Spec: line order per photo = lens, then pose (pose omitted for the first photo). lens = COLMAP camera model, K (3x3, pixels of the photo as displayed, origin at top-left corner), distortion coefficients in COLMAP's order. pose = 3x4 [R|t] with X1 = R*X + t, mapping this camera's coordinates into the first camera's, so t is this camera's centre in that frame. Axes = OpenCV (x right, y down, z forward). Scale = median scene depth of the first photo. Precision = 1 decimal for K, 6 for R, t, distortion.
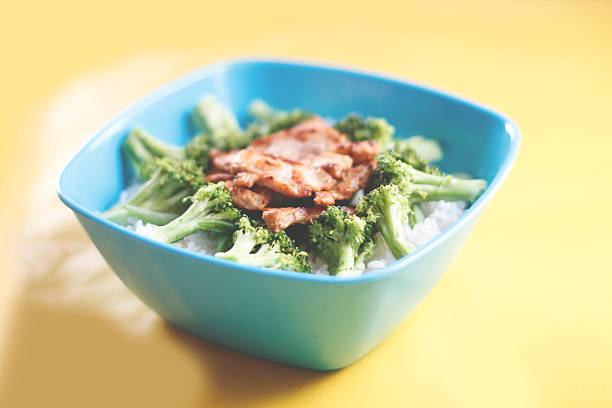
lens RADIAL K [[1553.7, 0, 306.0], [0, 1553.7, 204.0], [0, 0, 1]] dist [-0.223697, -0.136491]
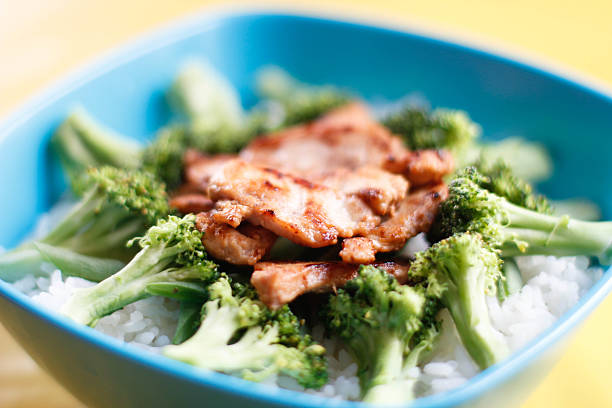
lens RADIAL K [[1553.7, 0, 306.0], [0, 1553.7, 204.0], [0, 0, 1]] dist [-0.223697, -0.136491]
pose [[0.998099, 0.039171, -0.047587, 0.019522], [-0.036827, 0.998111, 0.049174, -0.049942], [0.049424, -0.047328, 0.997656, 0.397564]]
